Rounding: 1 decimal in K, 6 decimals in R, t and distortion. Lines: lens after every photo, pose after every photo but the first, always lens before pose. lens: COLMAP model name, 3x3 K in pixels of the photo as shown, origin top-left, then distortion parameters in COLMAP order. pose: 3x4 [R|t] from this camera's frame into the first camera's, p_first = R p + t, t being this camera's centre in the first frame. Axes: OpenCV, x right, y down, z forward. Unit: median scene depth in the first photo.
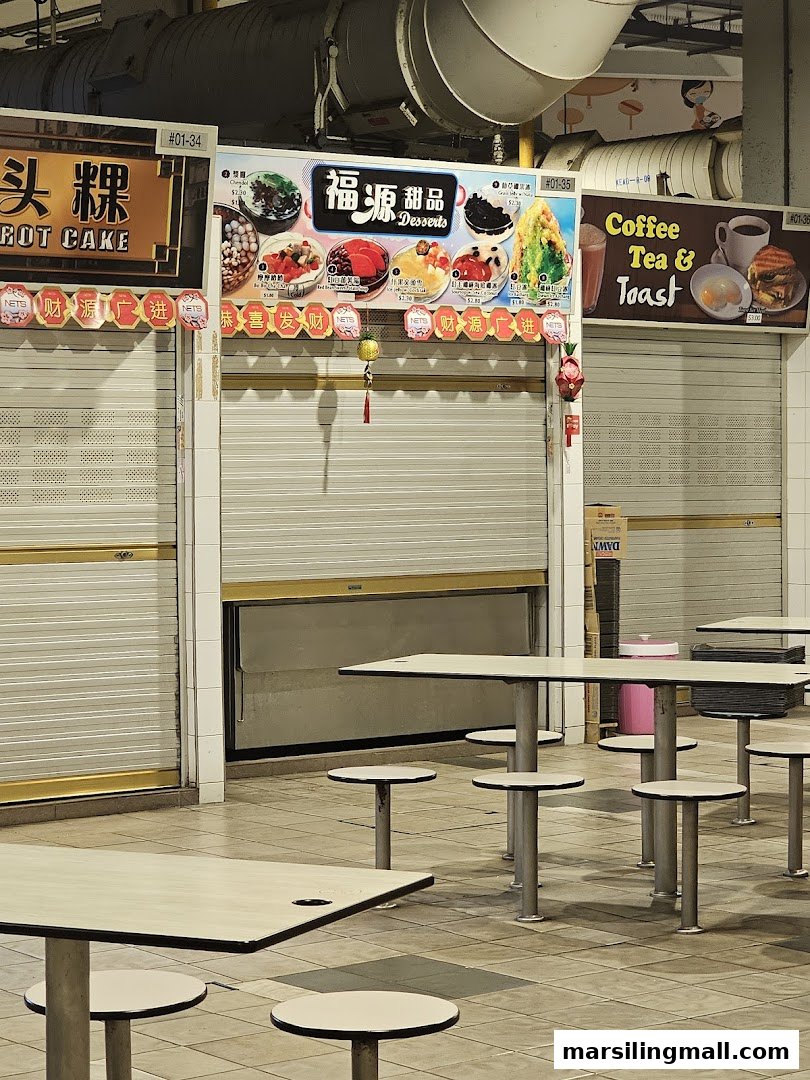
lens RADIAL K [[2636.6, 0, 404.3], [0, 2636.6, 549.3], [0, 0, 1]] dist [-0.228826, 0.000000]
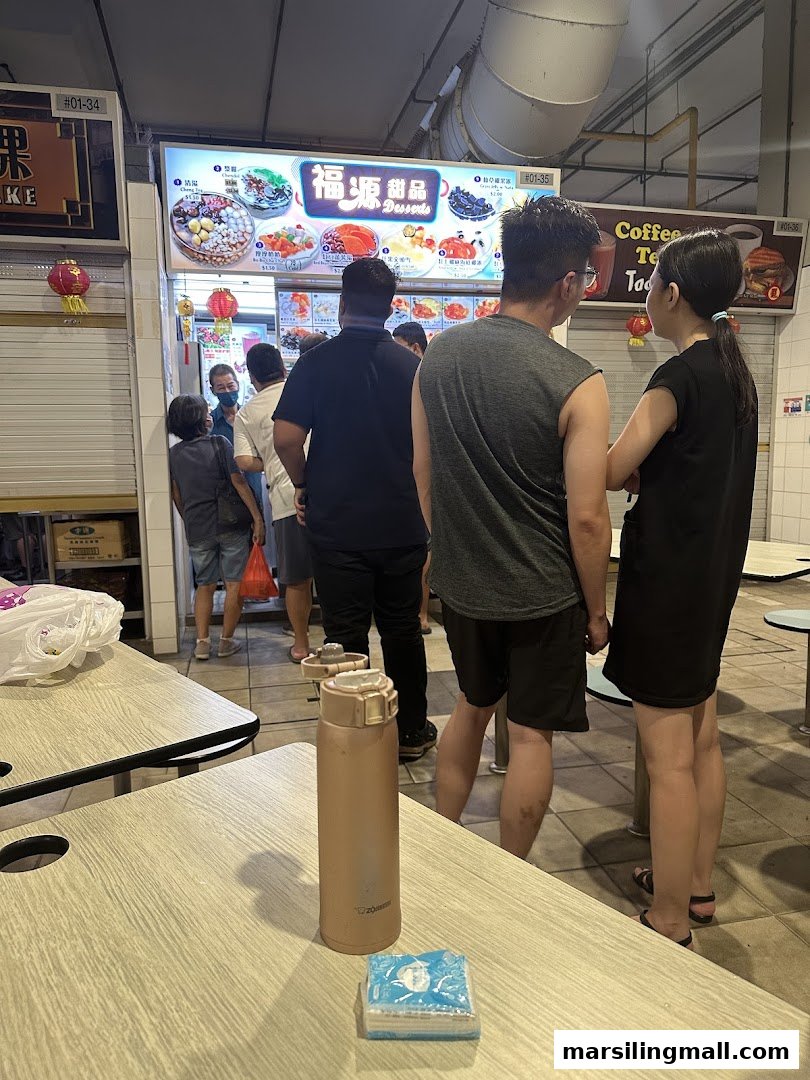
lens RADIAL K [[758.2, 0, 403.0], [0, 758.2, 548.3], [0, 0, 1]] dist [0.020323, -0.040284]
pose [[0.905697, 0.053078, -0.420590, 0.173938], [-0.010061, 0.994543, 0.103845, 0.003407], [0.423806, -0.089820, 0.901288, 0.650325]]
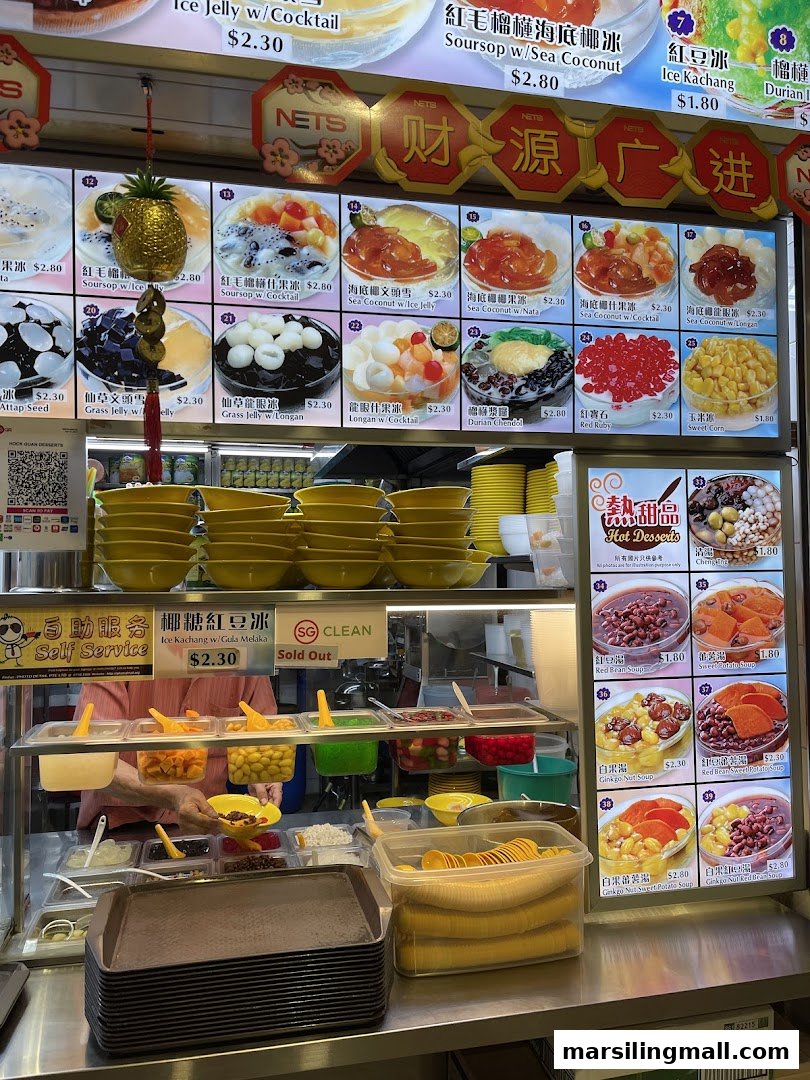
lens RADIAL K [[823.9, 0, 408.1], [0, 823.9, 557.8], [0, 0, 1]] dist [0.062461, -0.082753]
pose [[0.909436, -0.015609, -0.415550, 0.055230], [-0.012404, 0.997832, -0.064626, -0.030784], [0.415658, 0.063928, 0.907271, 0.933951]]
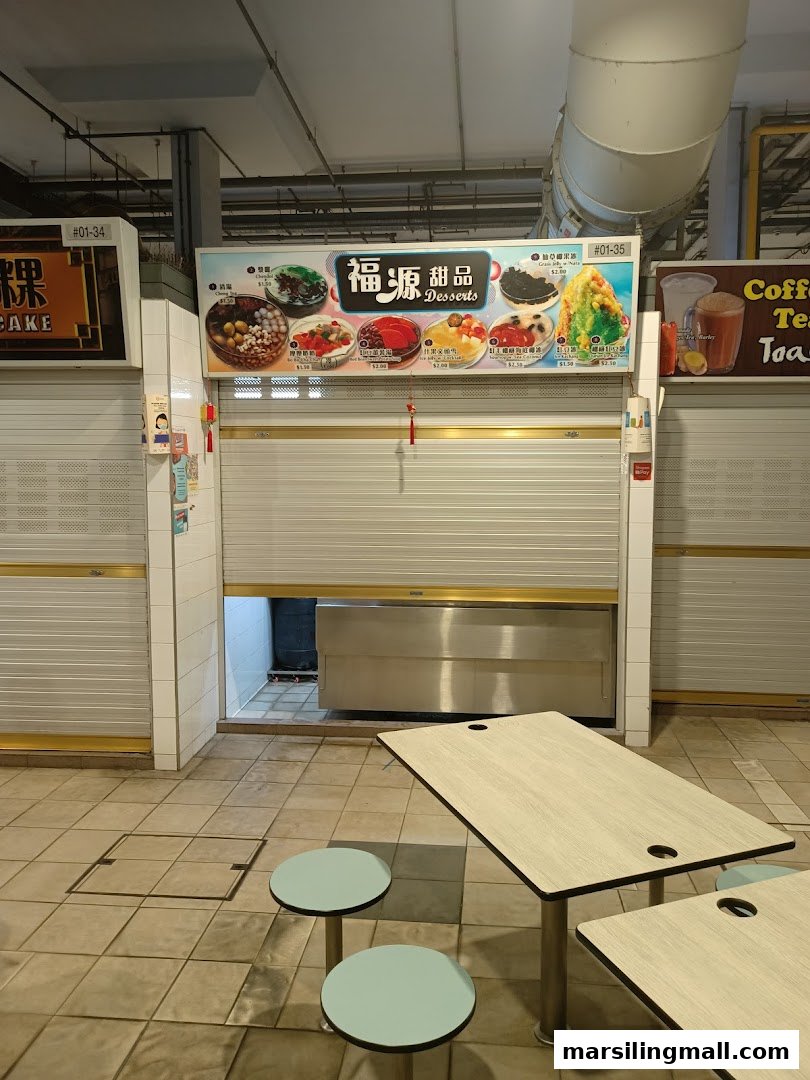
lens RADIAL K [[823.9, 0, 414.6], [0, 823.9, 544.9], [0, 0, 1]] dist [0.062461, -0.082753]
pose [[0.727454, 0.077630, -0.681751, 0.257383], [-0.032771, 0.996376, 0.078488, -0.043404], [0.685374, -0.034755, 0.727362, 0.722652]]
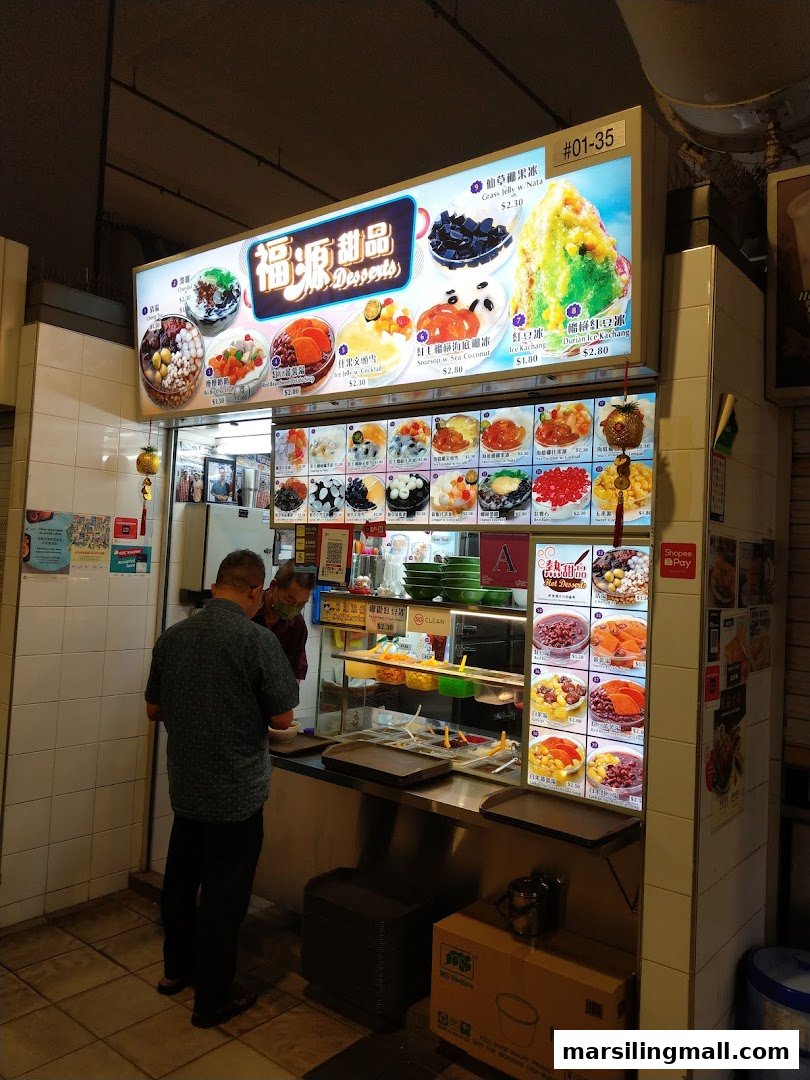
lens RADIAL K [[823.9, 0, 409.1], [0, 823.9, 533.8], [0, 0, 1]] dist [0.062461, -0.082753]
pose [[0.229294, -0.016346, -0.973220, 0.240189], [-0.092258, 0.994993, -0.038448, -0.043906], [0.968975, 0.098603, 0.226637, 0.974044]]
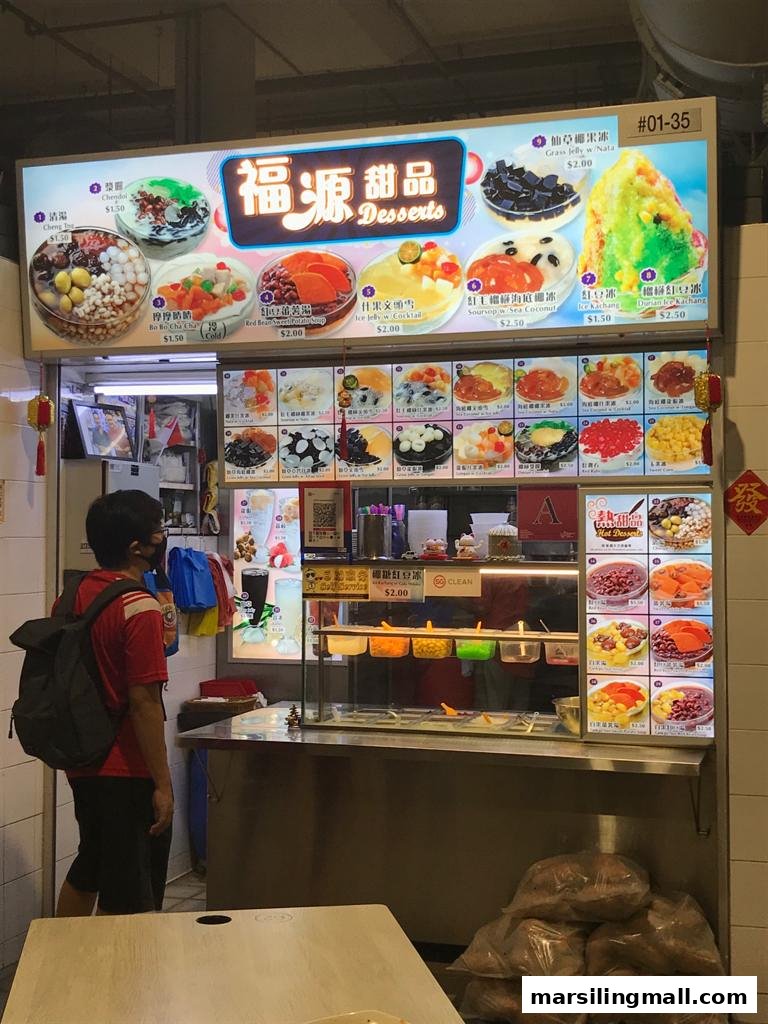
lens RADIAL K [[1409.9, 0, 383.4], [0, 1409.9, 518.1], [0, 0, 1]] dist [0.079732, 0.000000]
pose [[0.568306, -0.004342, -0.822806, 0.316008], [-0.039509, 0.998689, -0.032559, -0.031949], [0.821868, 0.051011, 0.567389, 0.793388]]
